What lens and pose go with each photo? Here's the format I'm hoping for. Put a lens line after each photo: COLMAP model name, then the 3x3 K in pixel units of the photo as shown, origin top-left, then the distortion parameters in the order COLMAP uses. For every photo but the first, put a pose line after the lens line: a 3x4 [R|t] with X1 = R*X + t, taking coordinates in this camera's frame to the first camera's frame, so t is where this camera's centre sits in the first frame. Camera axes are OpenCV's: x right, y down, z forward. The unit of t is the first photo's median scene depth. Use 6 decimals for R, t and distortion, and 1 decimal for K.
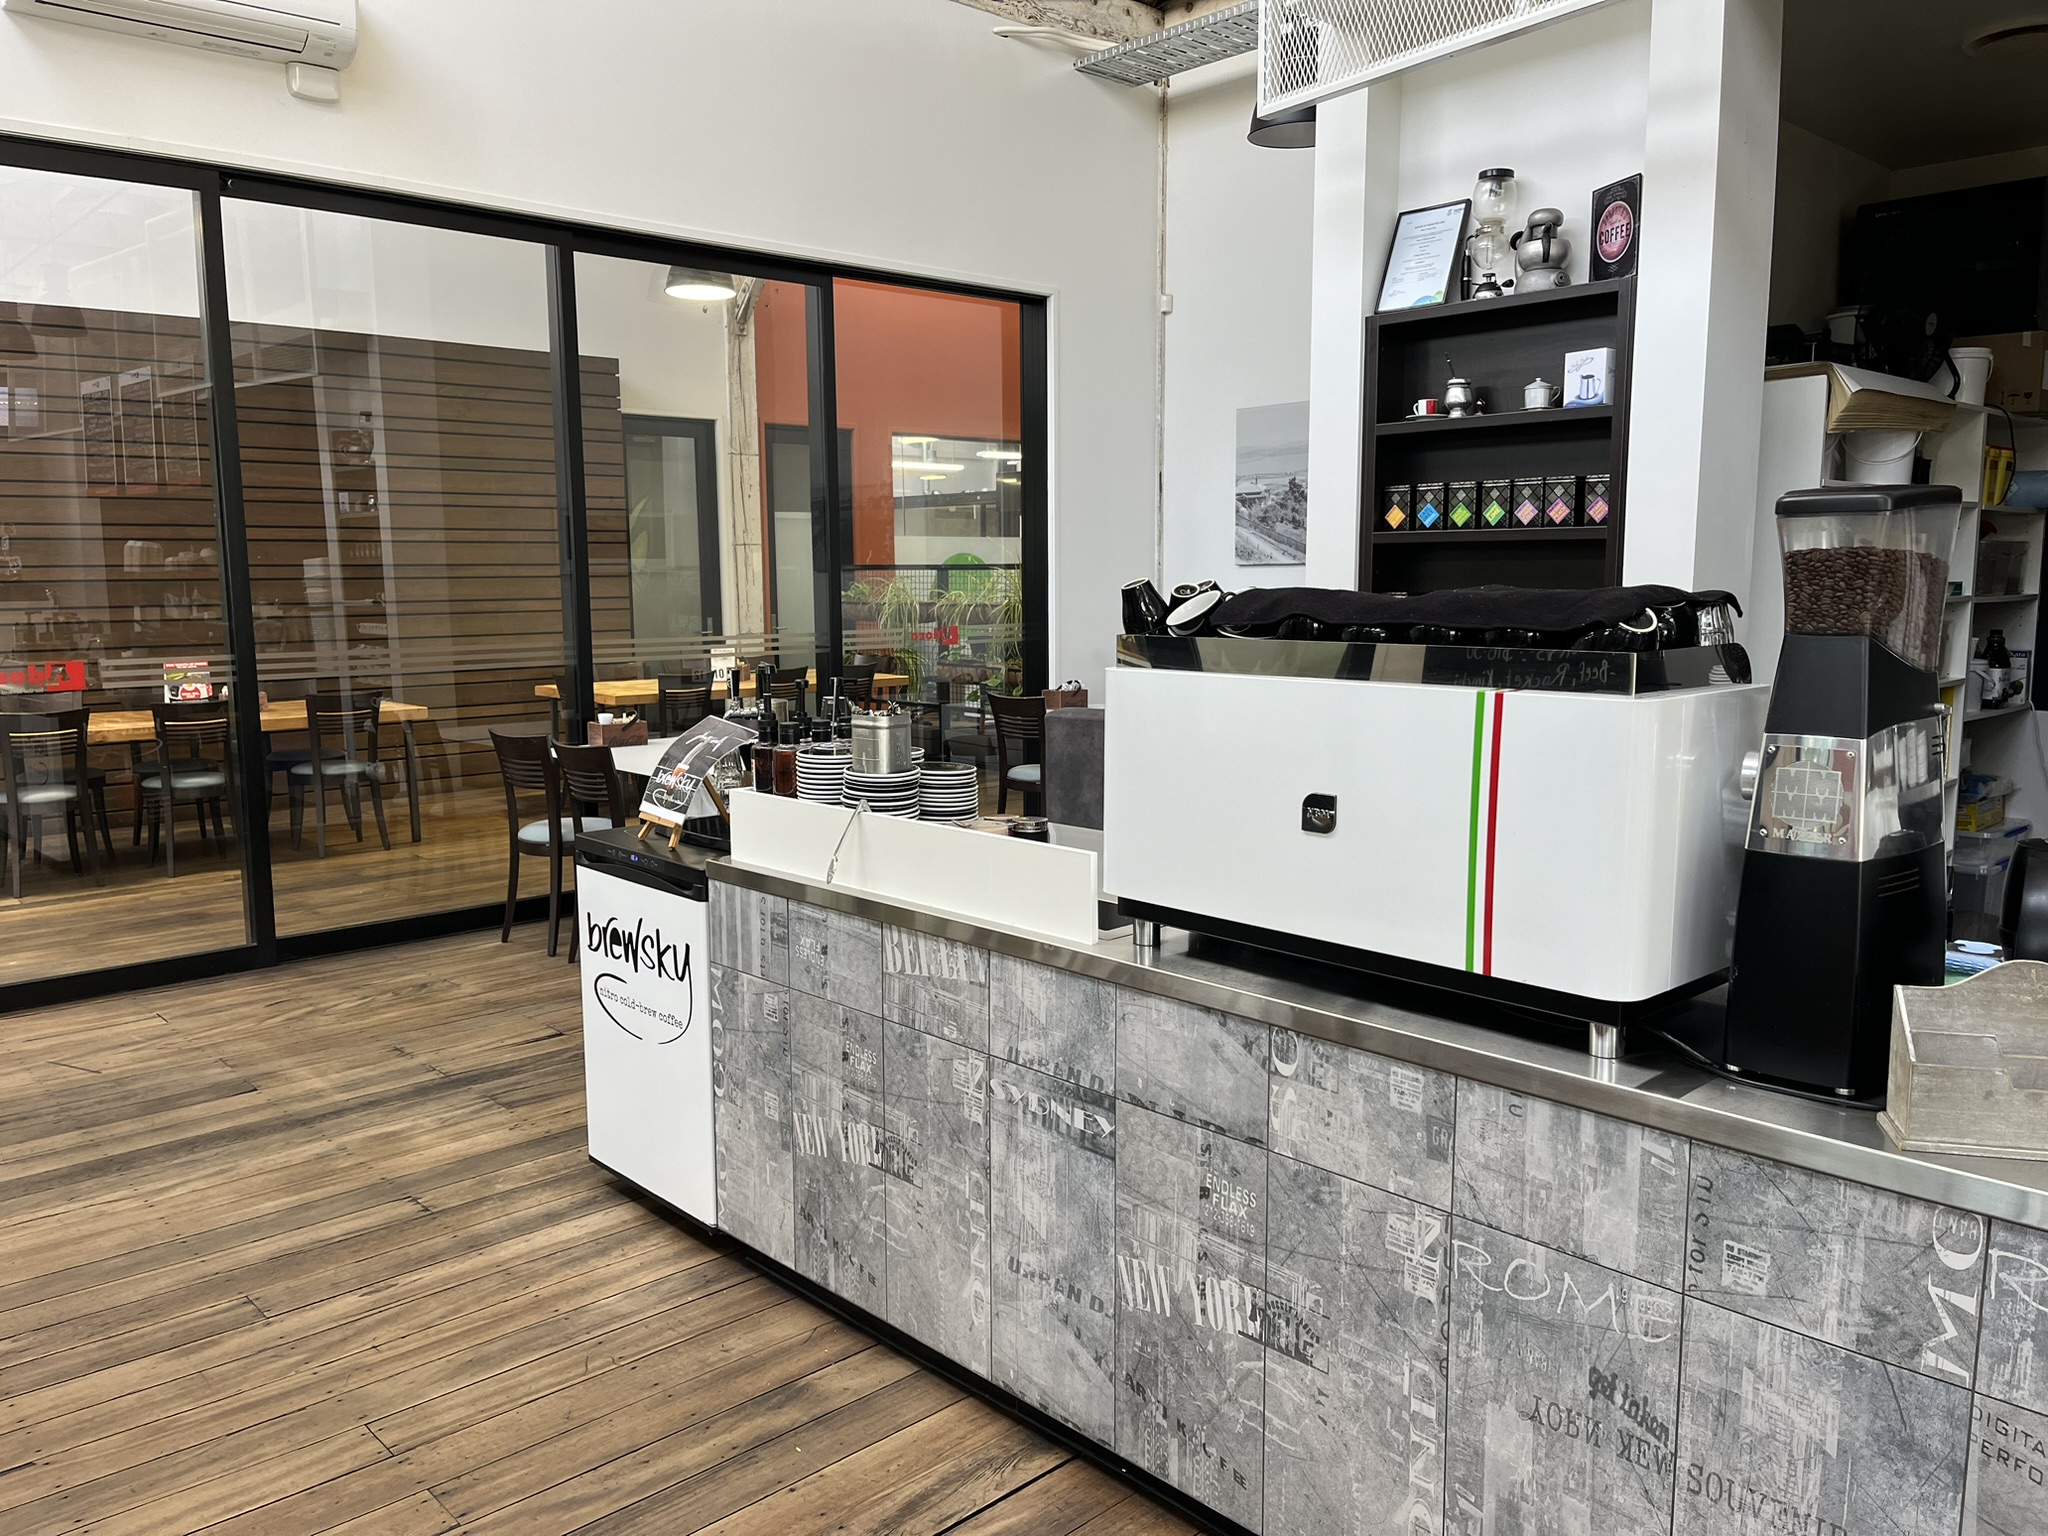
lens RADIAL K [[1545.4, 0, 1024.0], [0, 1545.4, 768.0], [0, 0, 1]] dist [0.006192, 0.002613]
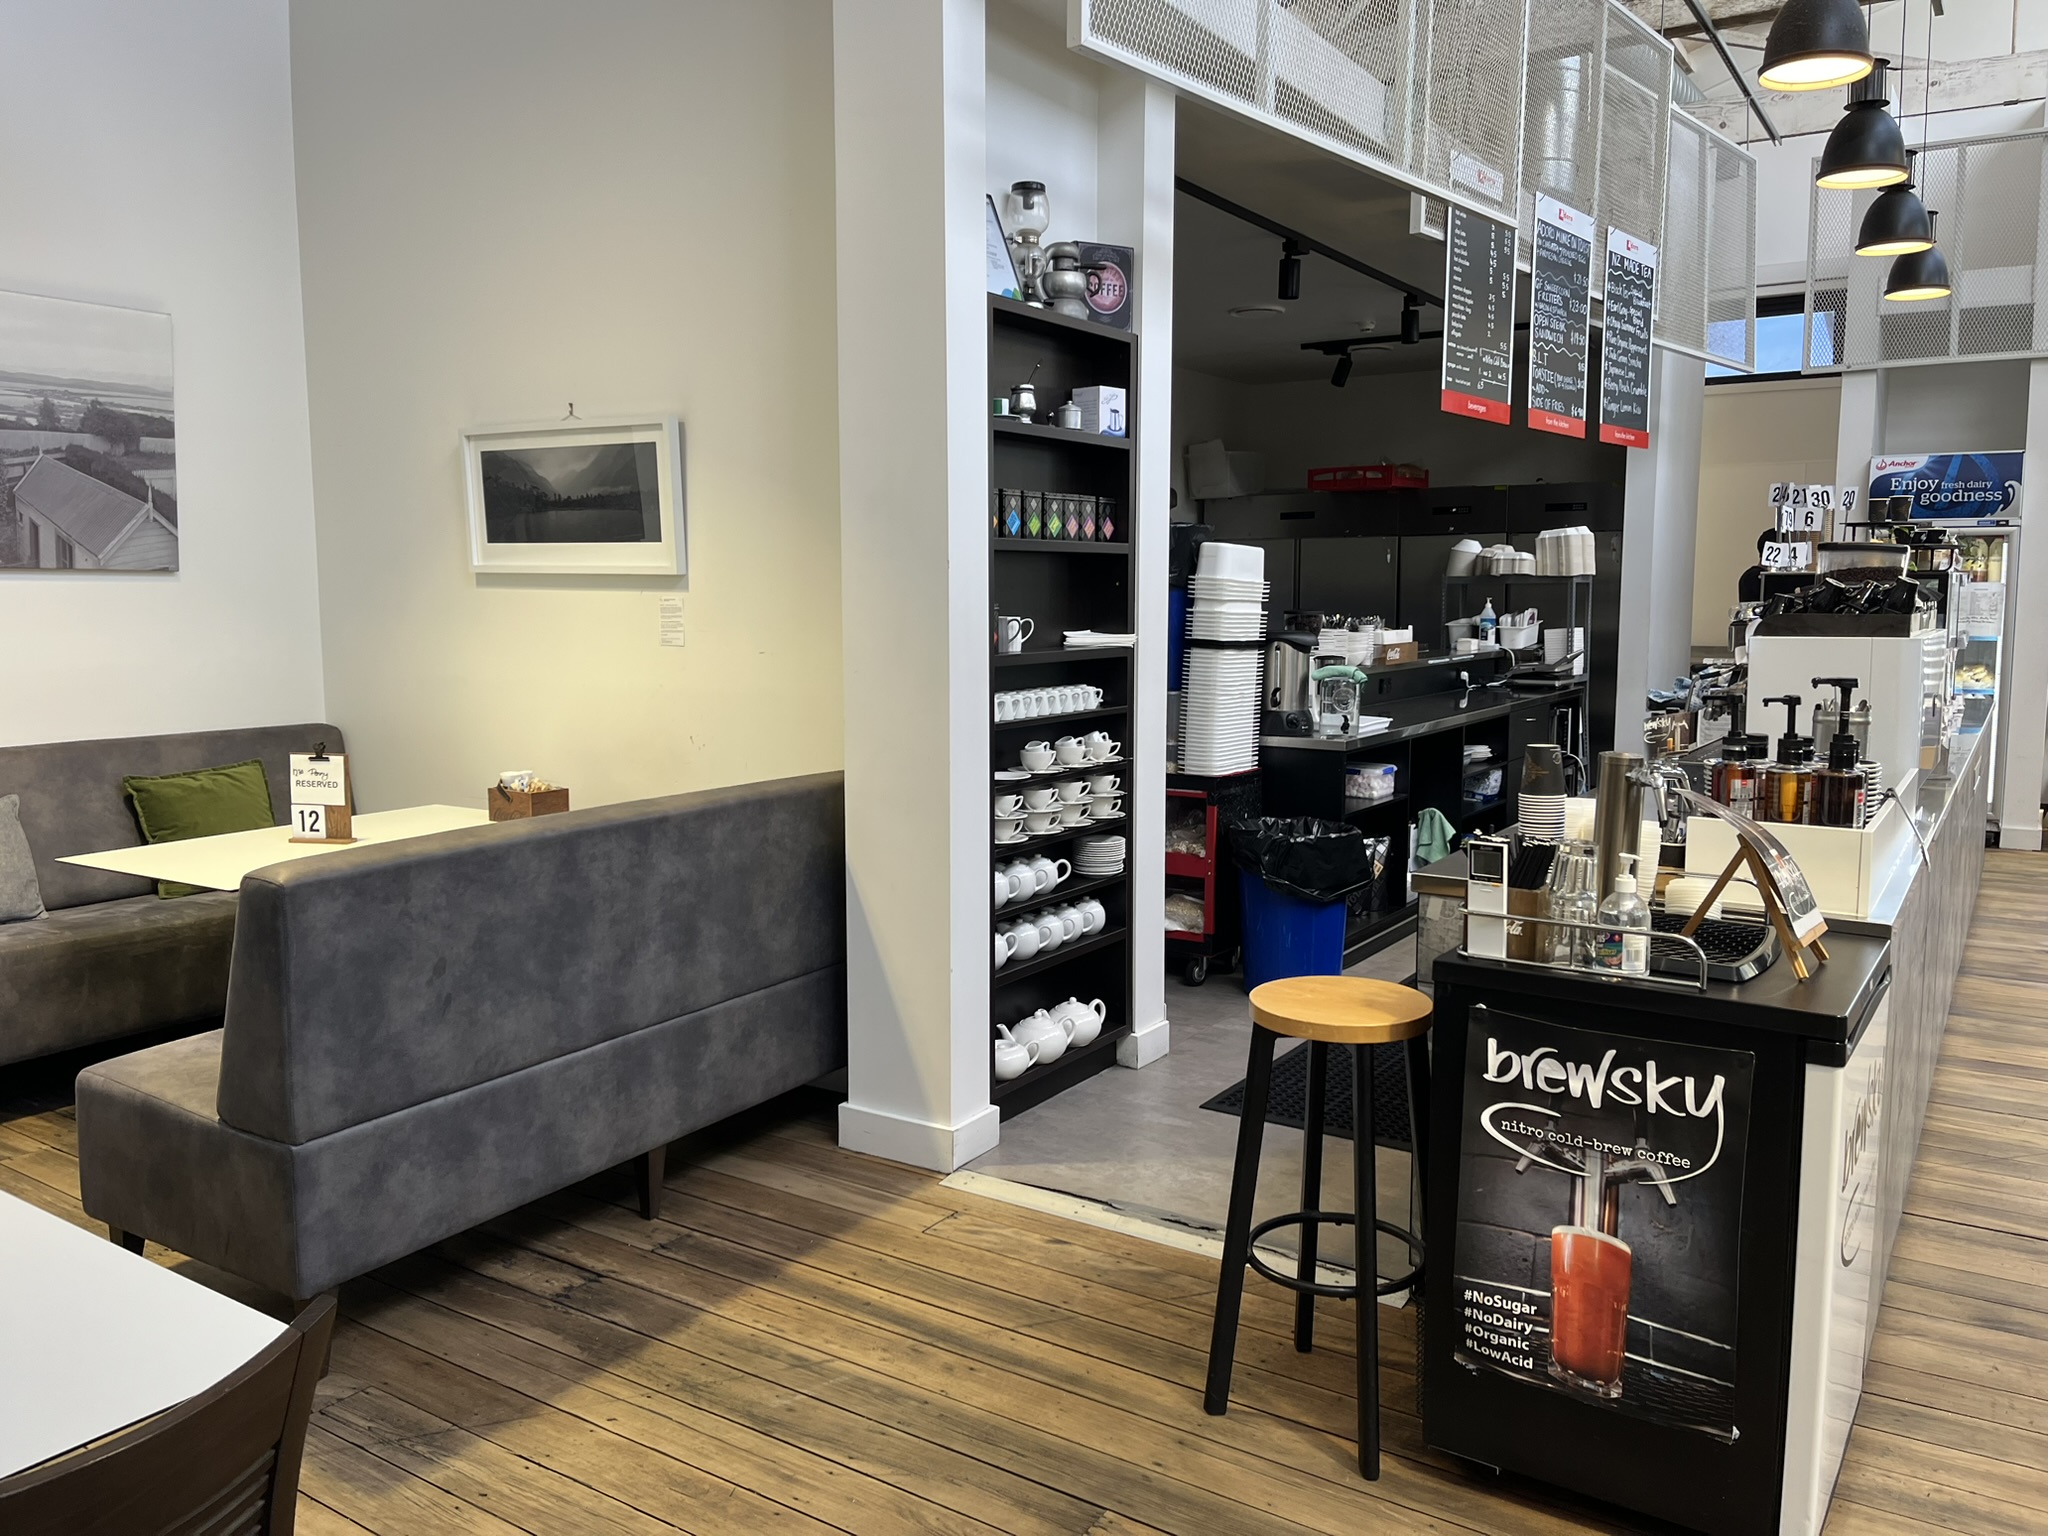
lens RADIAL K [[1545.4, 0, 1024.0], [0, 1545.4, 768.0], [0, 0, 1]] dist [0.006192, 0.002613]
pose [[-0.248917, -0.105232, 0.962791, -0.680212], [0.121803, 0.982786, 0.138908, -0.149397], [-0.960835, 0.151848, -0.231815, 1.262665]]
